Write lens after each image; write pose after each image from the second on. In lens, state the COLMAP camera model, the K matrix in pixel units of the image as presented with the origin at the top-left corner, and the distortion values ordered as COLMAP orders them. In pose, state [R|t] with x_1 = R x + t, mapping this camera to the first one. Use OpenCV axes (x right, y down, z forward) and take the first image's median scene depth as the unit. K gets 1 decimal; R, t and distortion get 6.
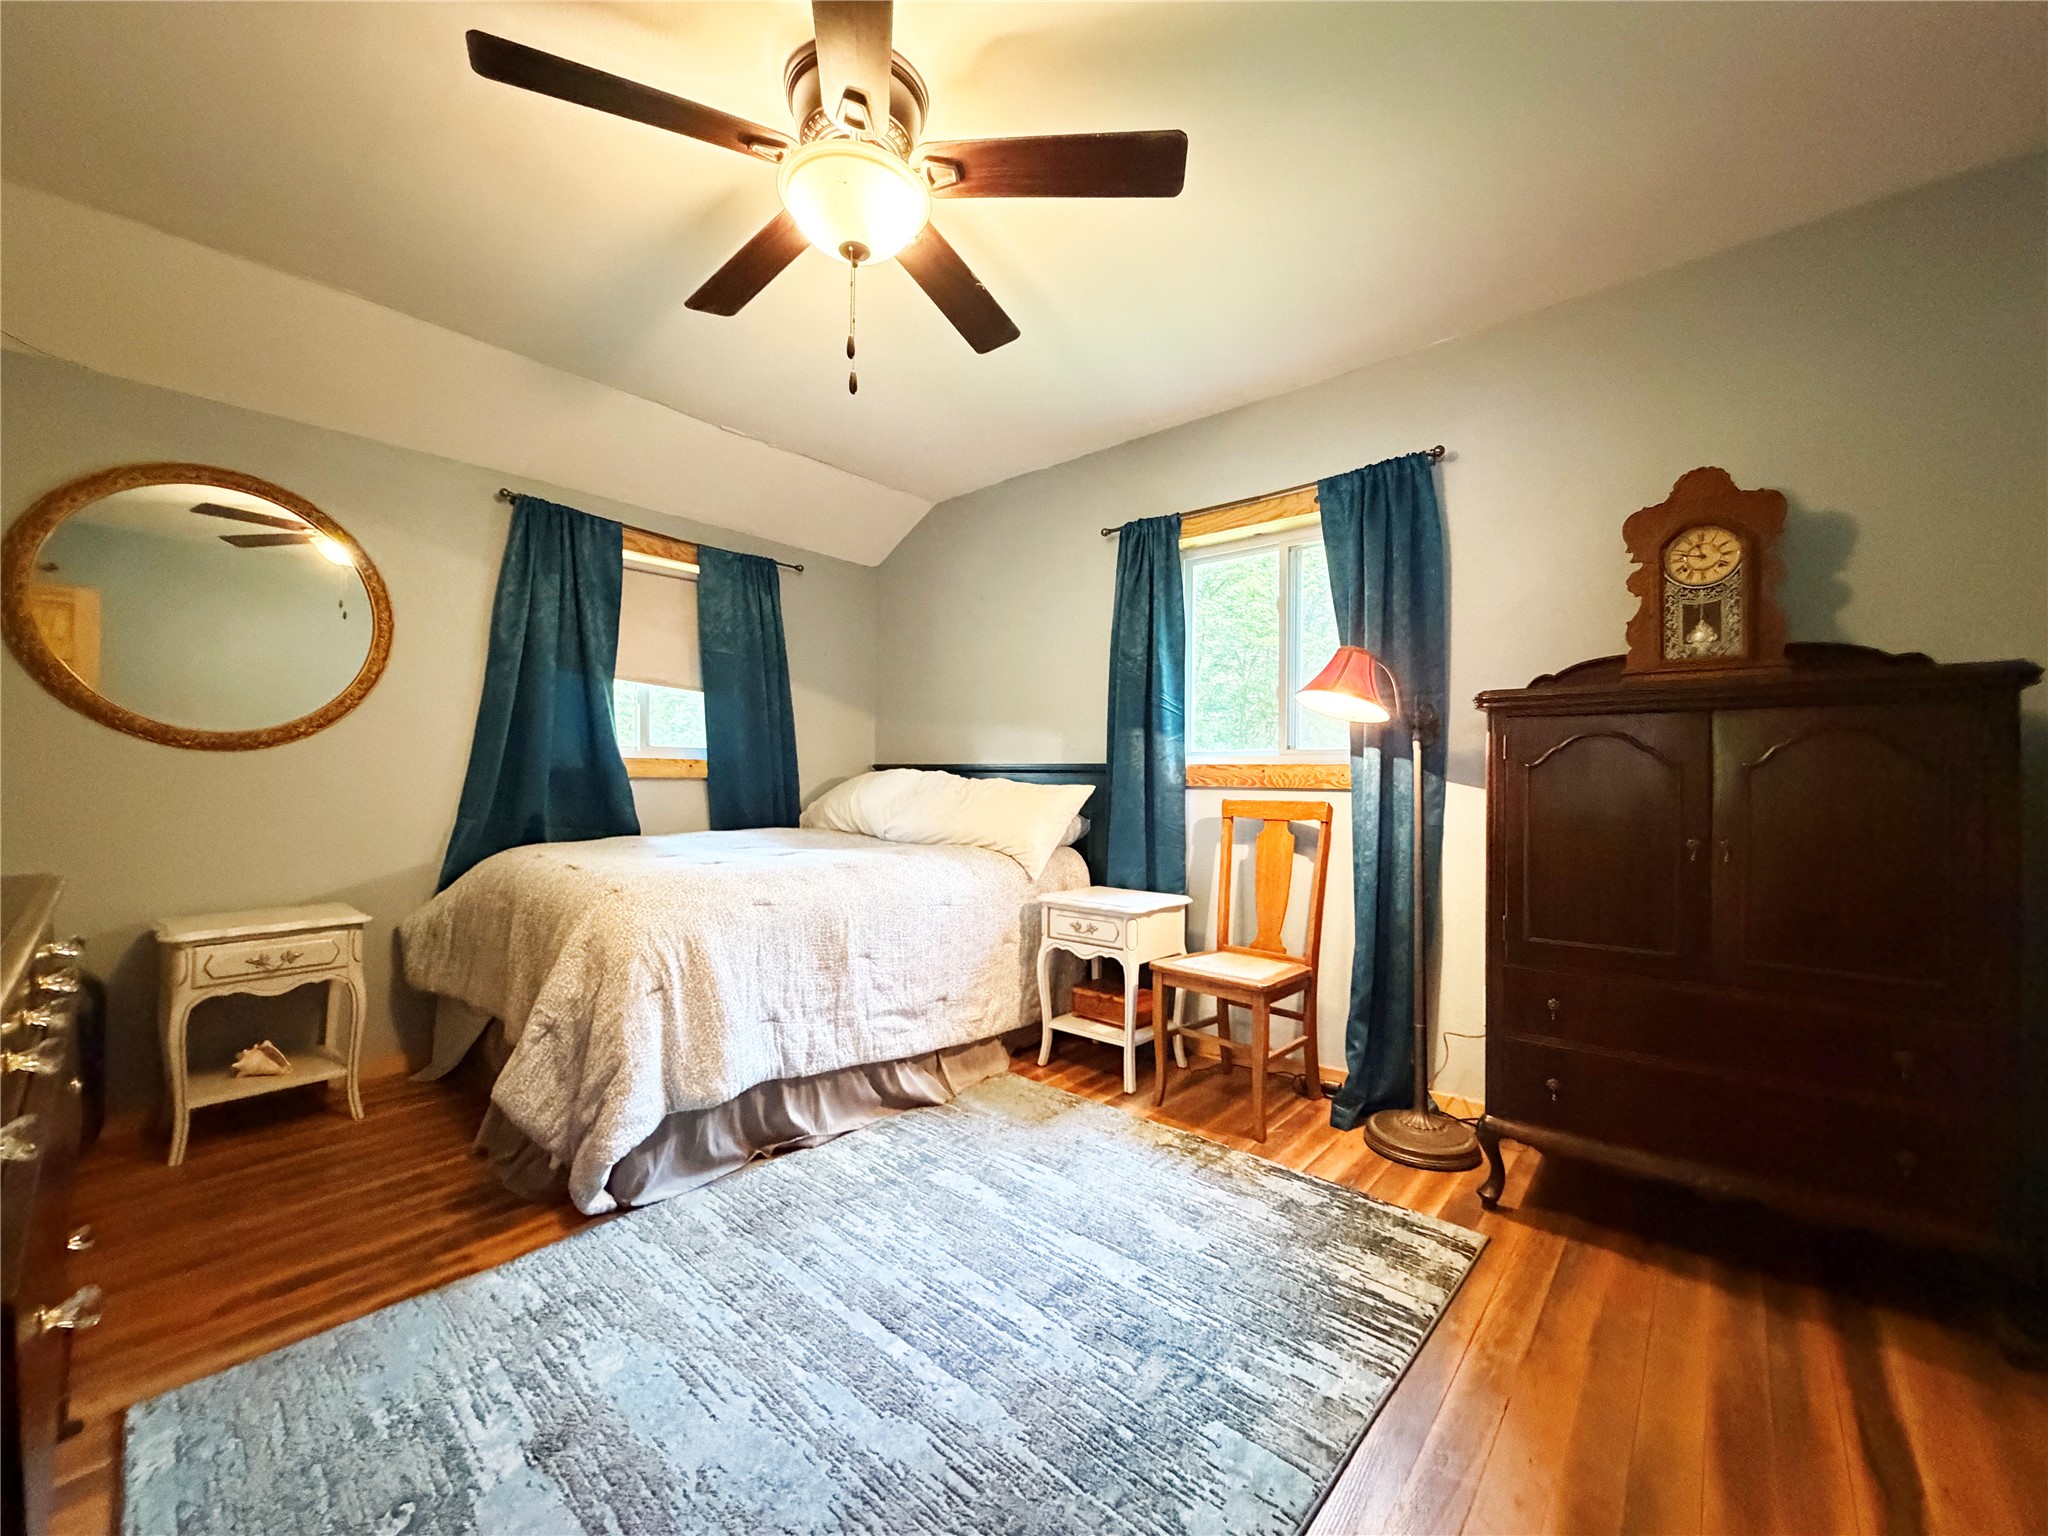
lens RADIAL K [[816.7, 0, 1021.8], [0, 816.7, 770.7], [0, 0, 1]] dist [-0.000729, 0.000276]
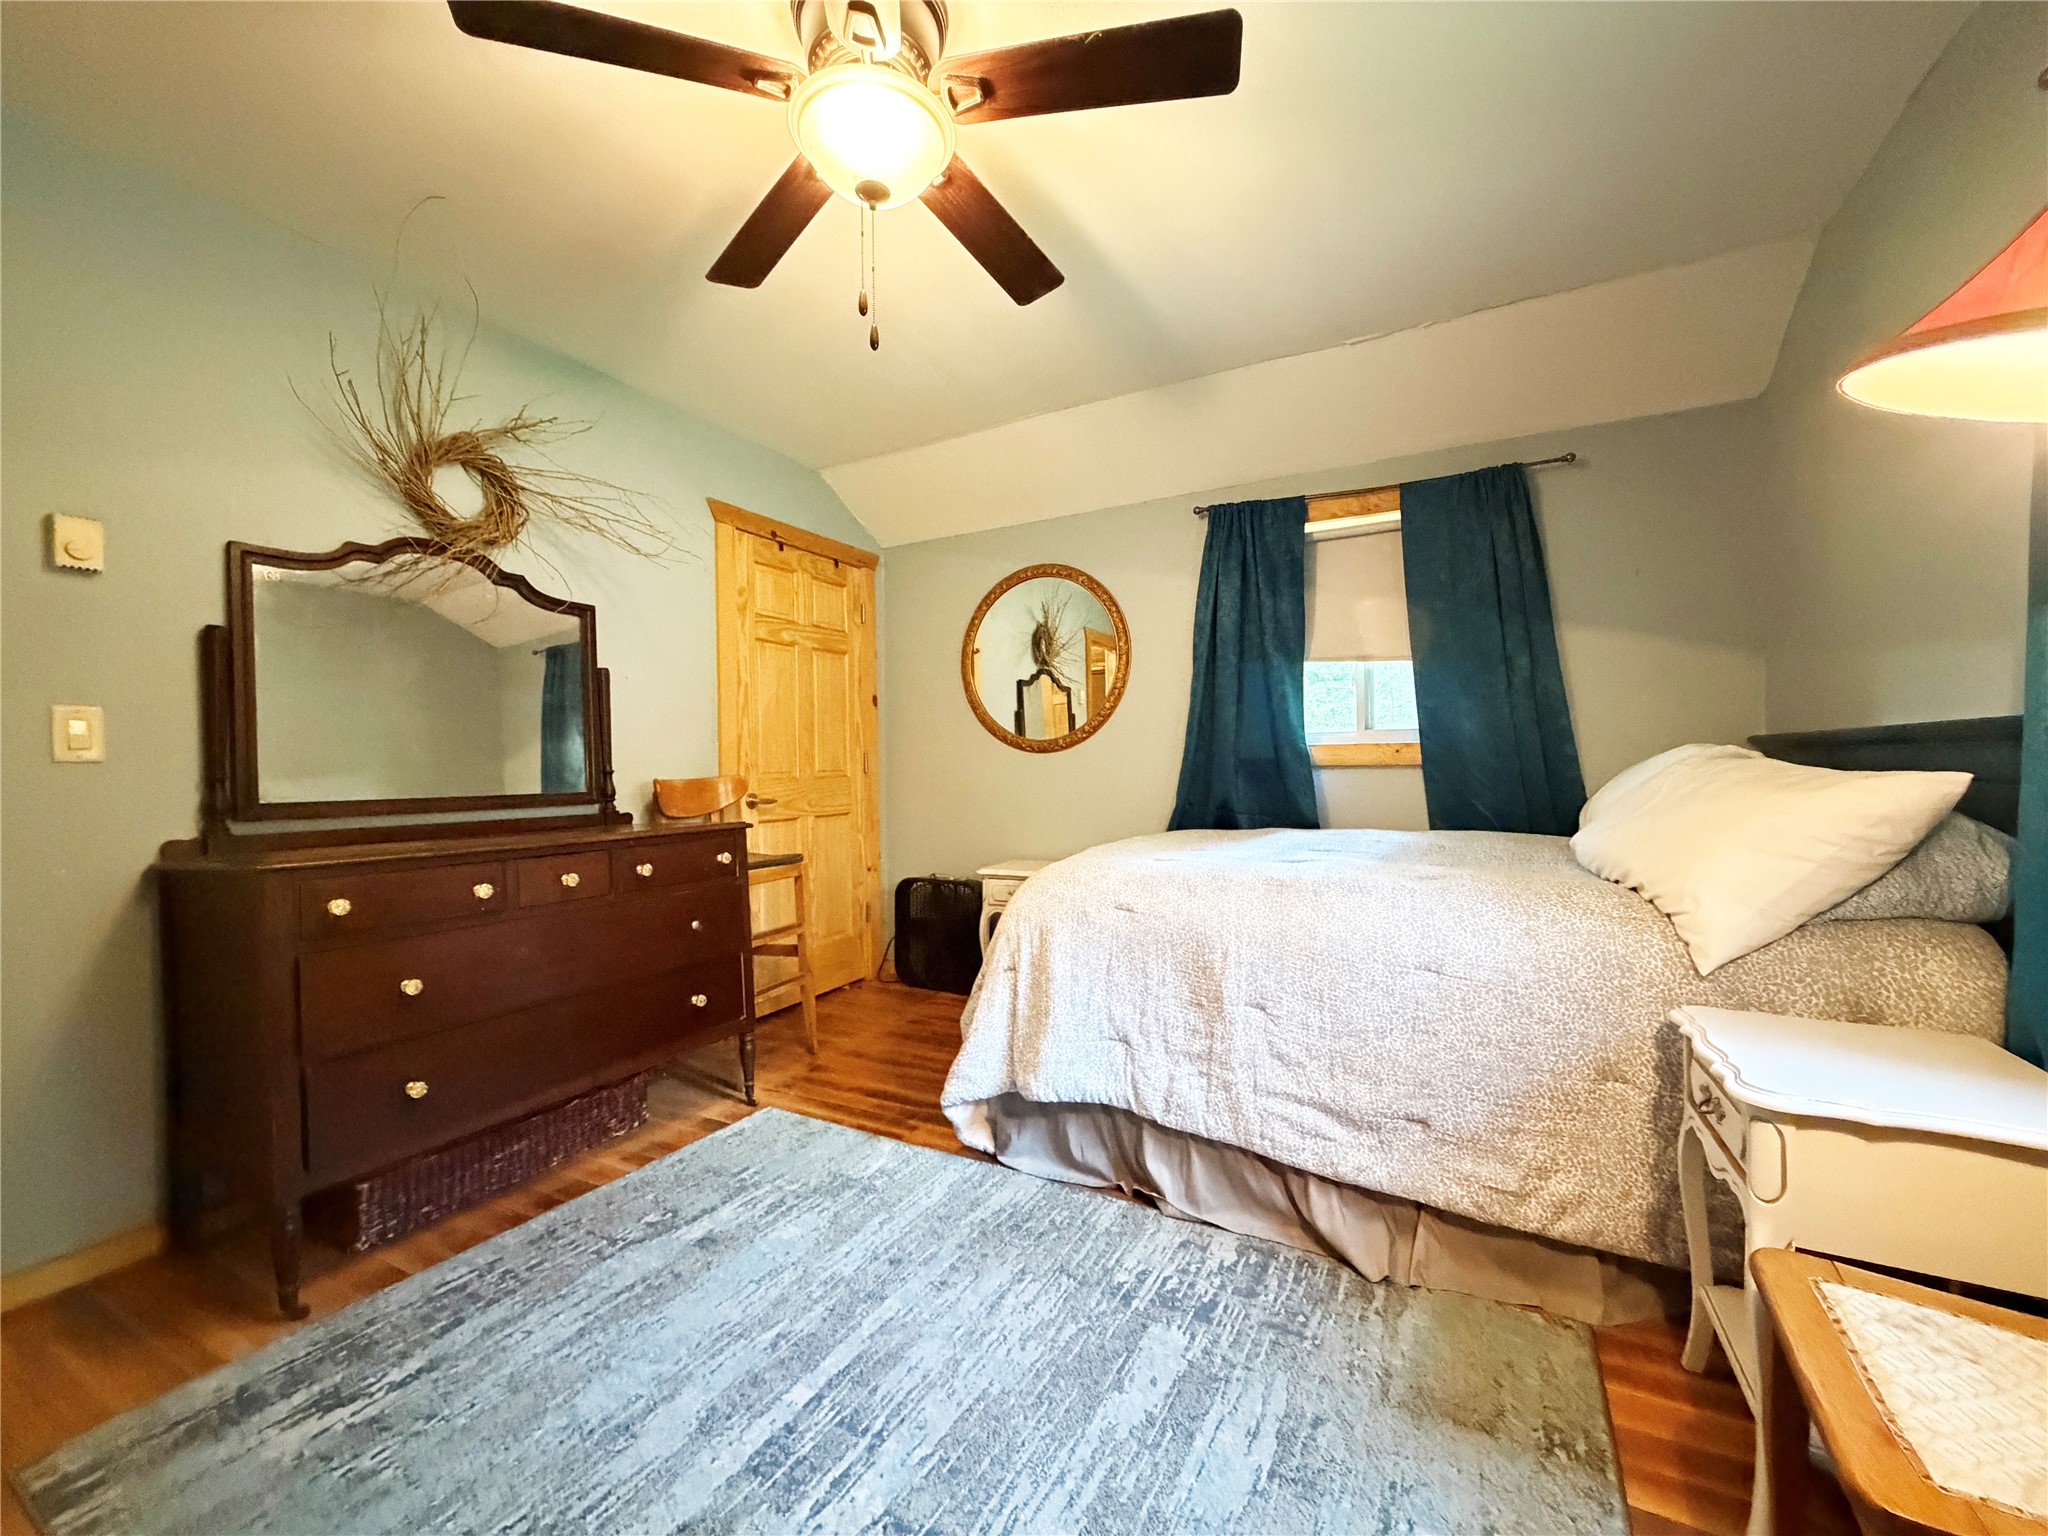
lens RADIAL K [[816.7, 0, 1019.7], [0, 816.7, 770.6], [0, 0, 1]] dist [-0.000729, 0.000276]
pose [[0.223053, -0.006201, -0.974787, 0.494229], [0.022846, 0.999738, -0.001132, 0.009968], [0.974539, -0.022018, 0.223136, 0.650361]]
